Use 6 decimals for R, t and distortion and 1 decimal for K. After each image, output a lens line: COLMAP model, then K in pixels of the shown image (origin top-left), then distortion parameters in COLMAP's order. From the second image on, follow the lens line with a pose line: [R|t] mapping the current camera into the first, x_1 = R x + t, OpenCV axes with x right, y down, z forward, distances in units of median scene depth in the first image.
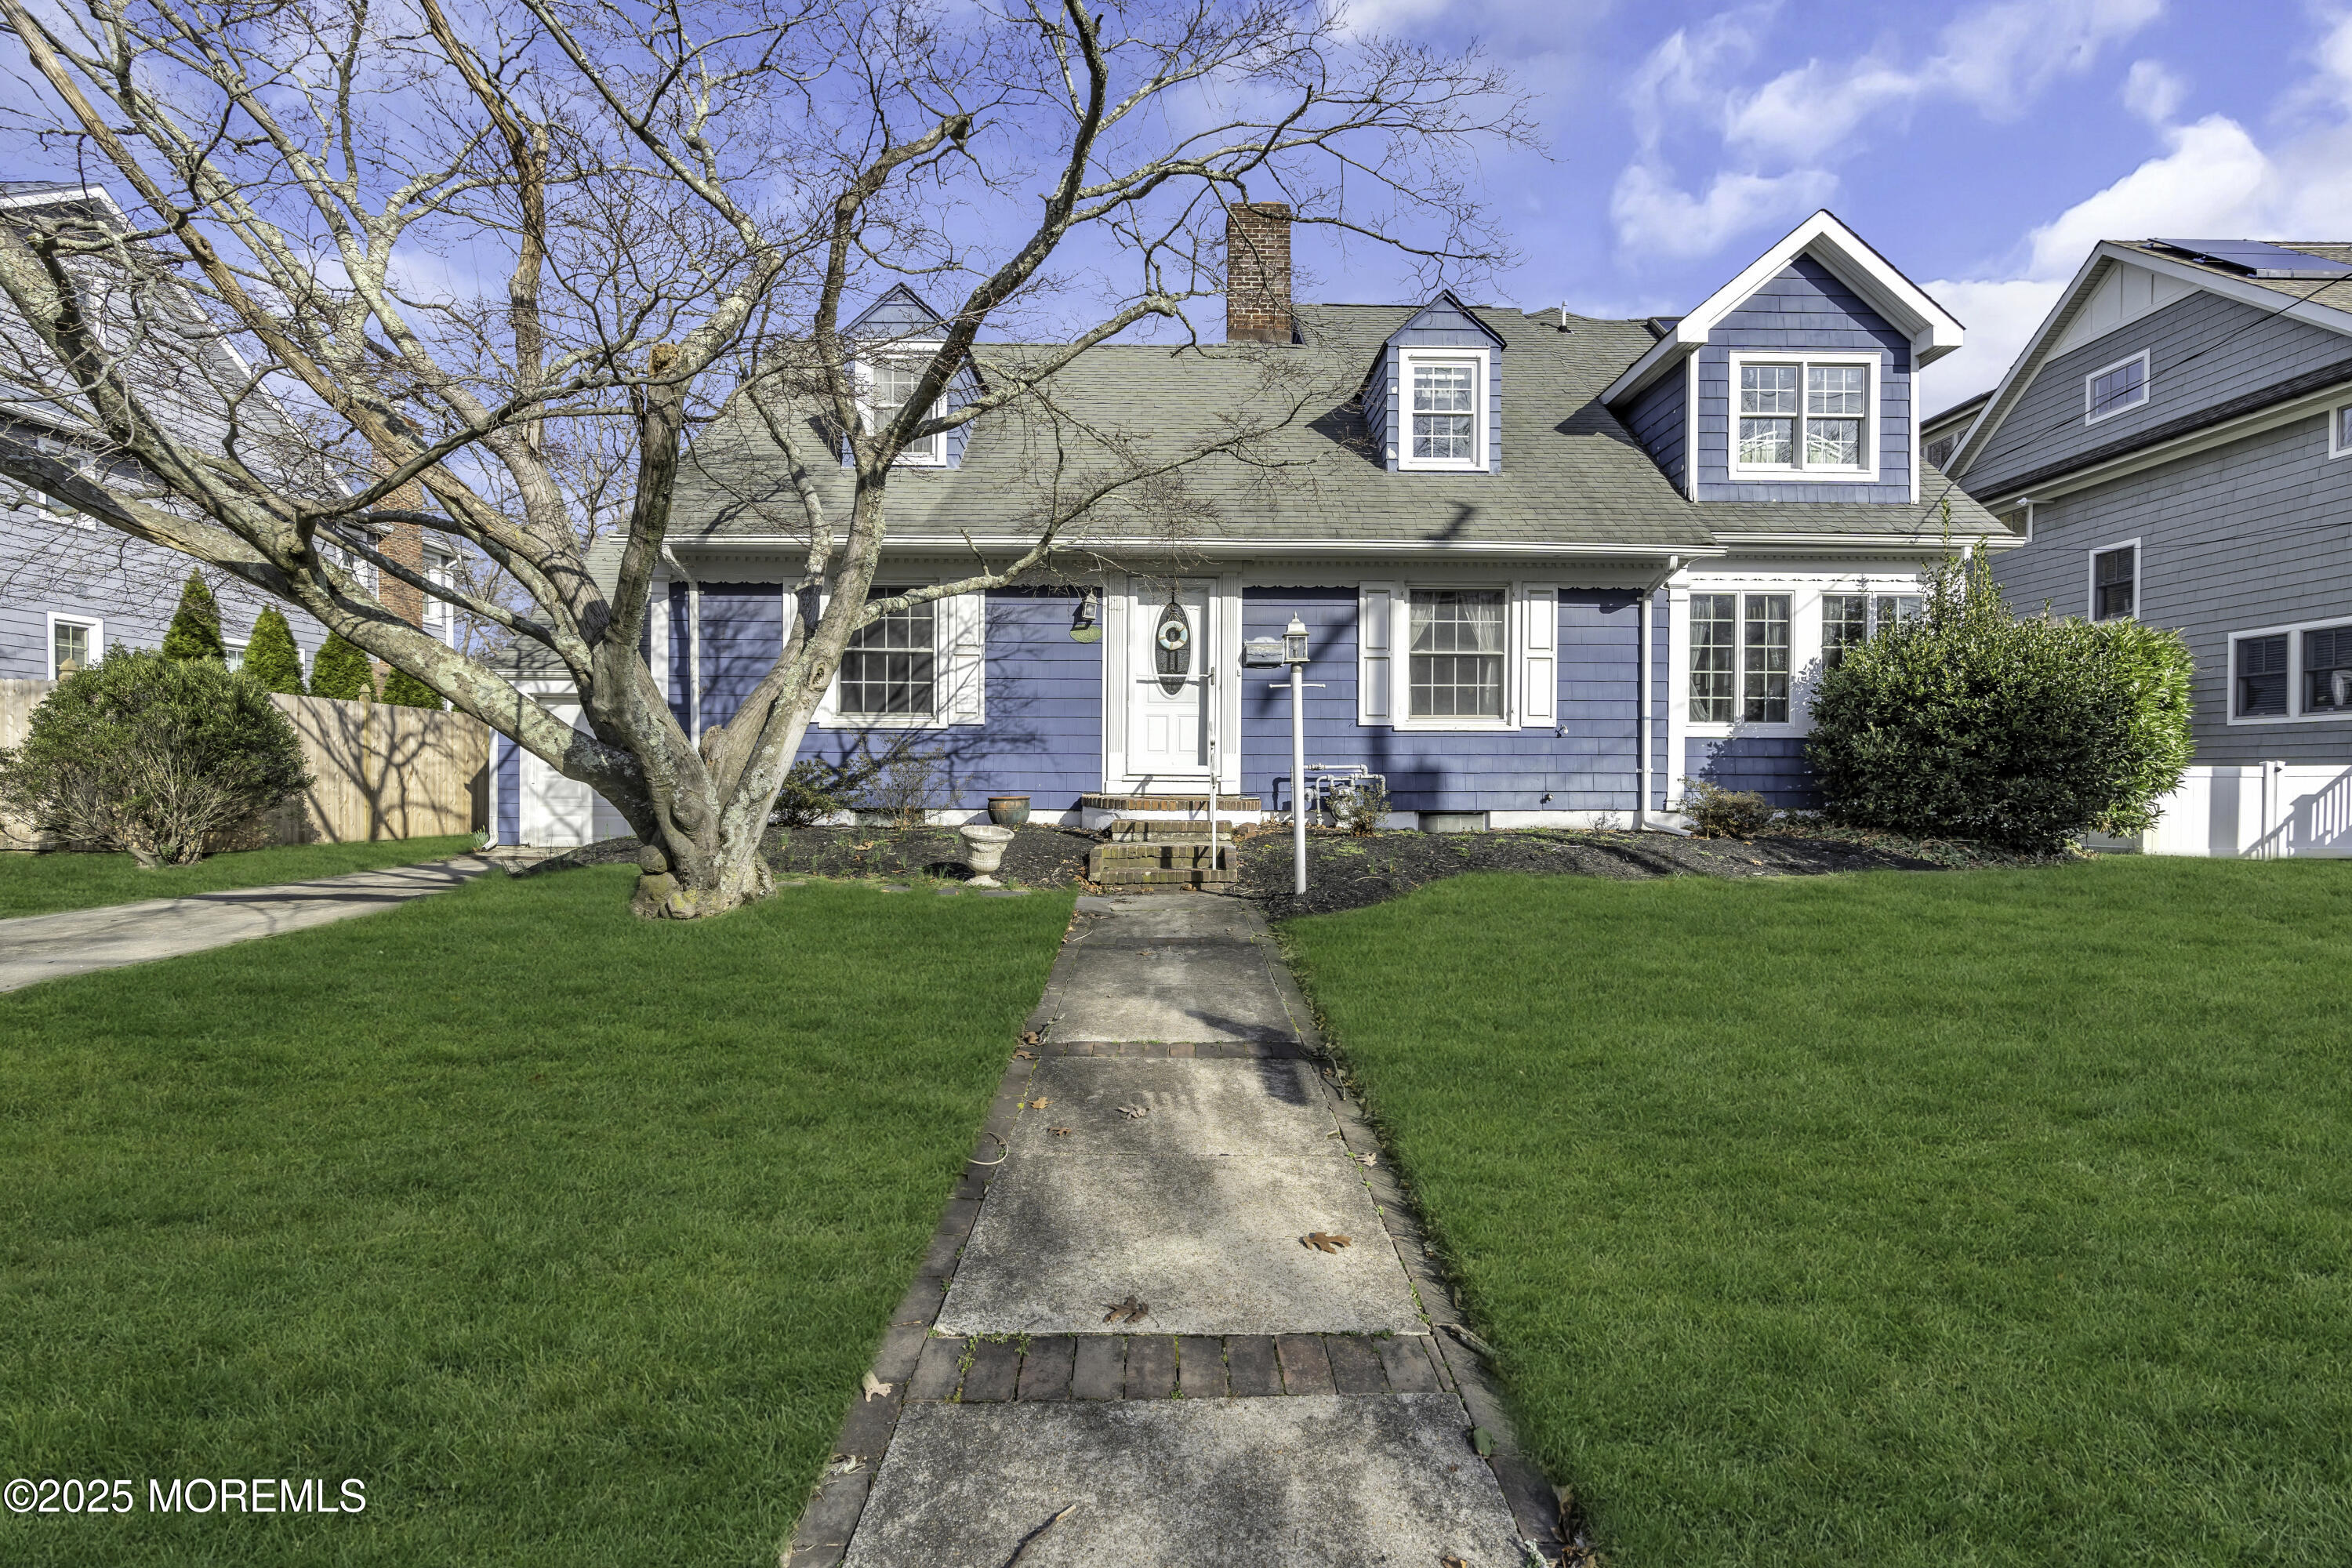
lens RADIAL K [[1043.4, 0, 1184.0], [0, 1043.4, 785.7], [0, 0, 1]] dist [-0.003203, 0.001401]
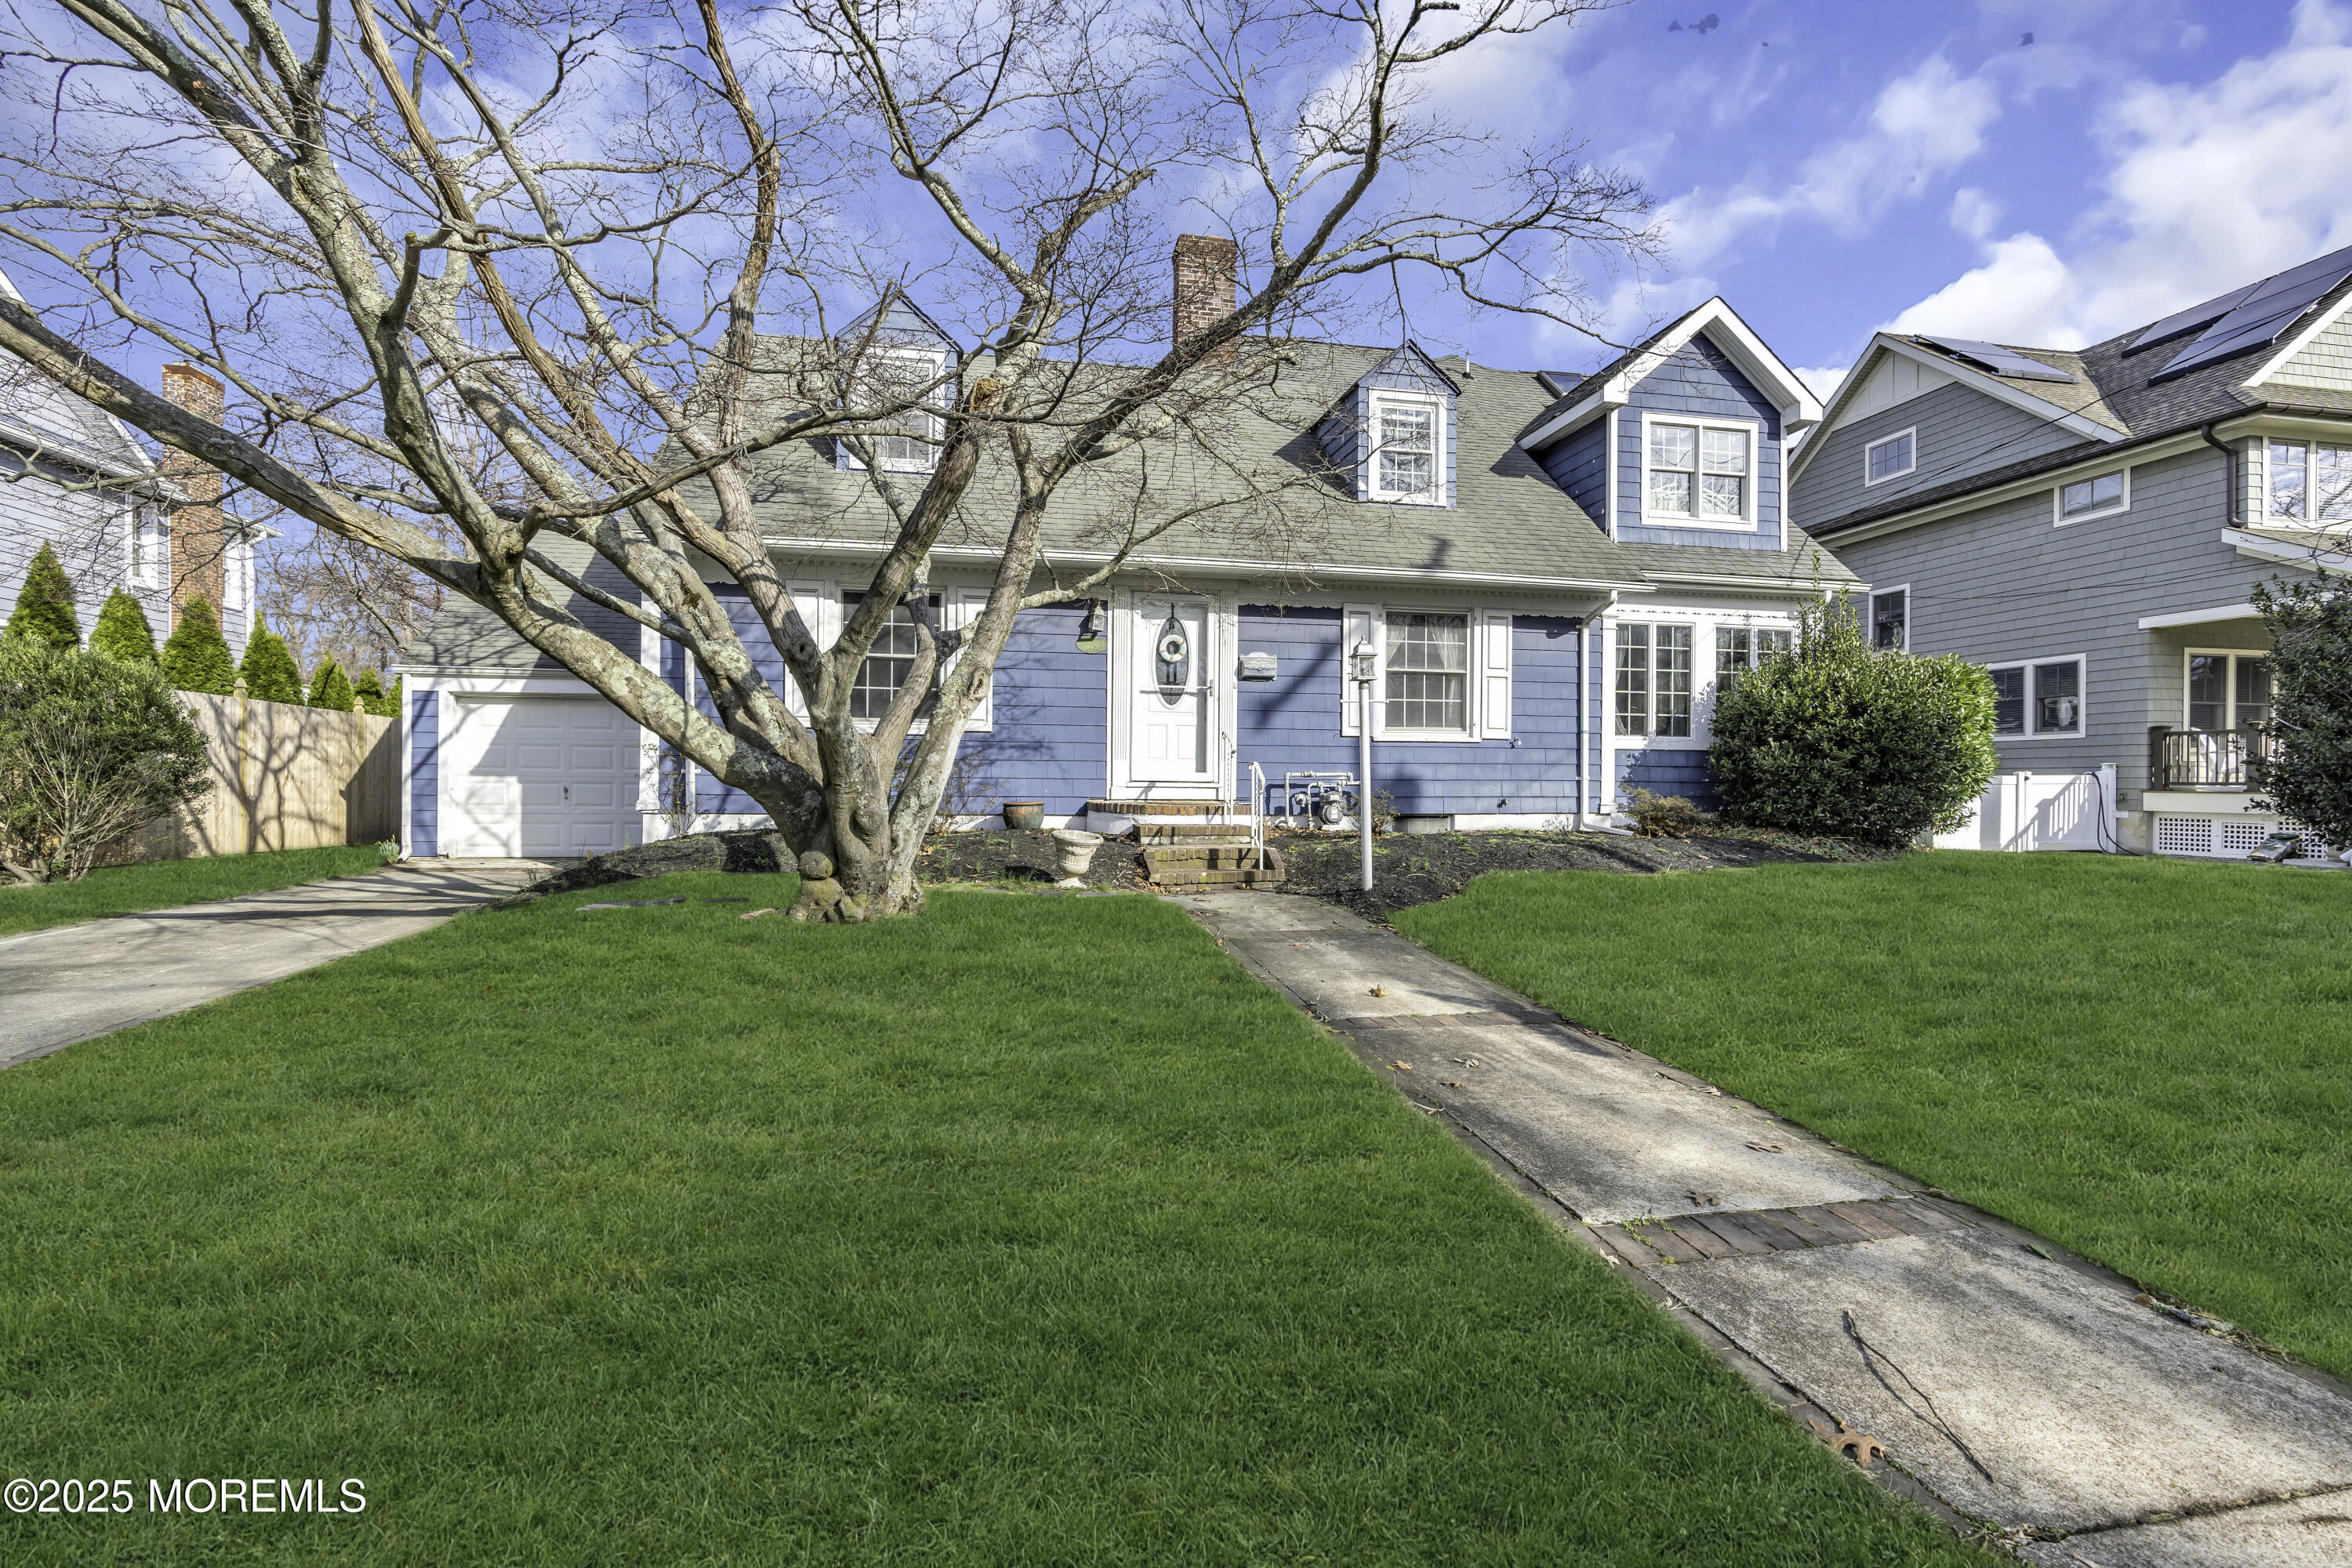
lens RADIAL K [[1043.4, 0, 1186.7], [0, 1043.4, 784.2], [0, 0, 1]] dist [-0.003203, 0.001401]
pose [[0.983056, 0.000761, 0.183304, -0.187956], [0.000593, 0.999973, -0.007332, -0.000135], [-0.183304, 0.007317, 0.983029, -0.032053]]
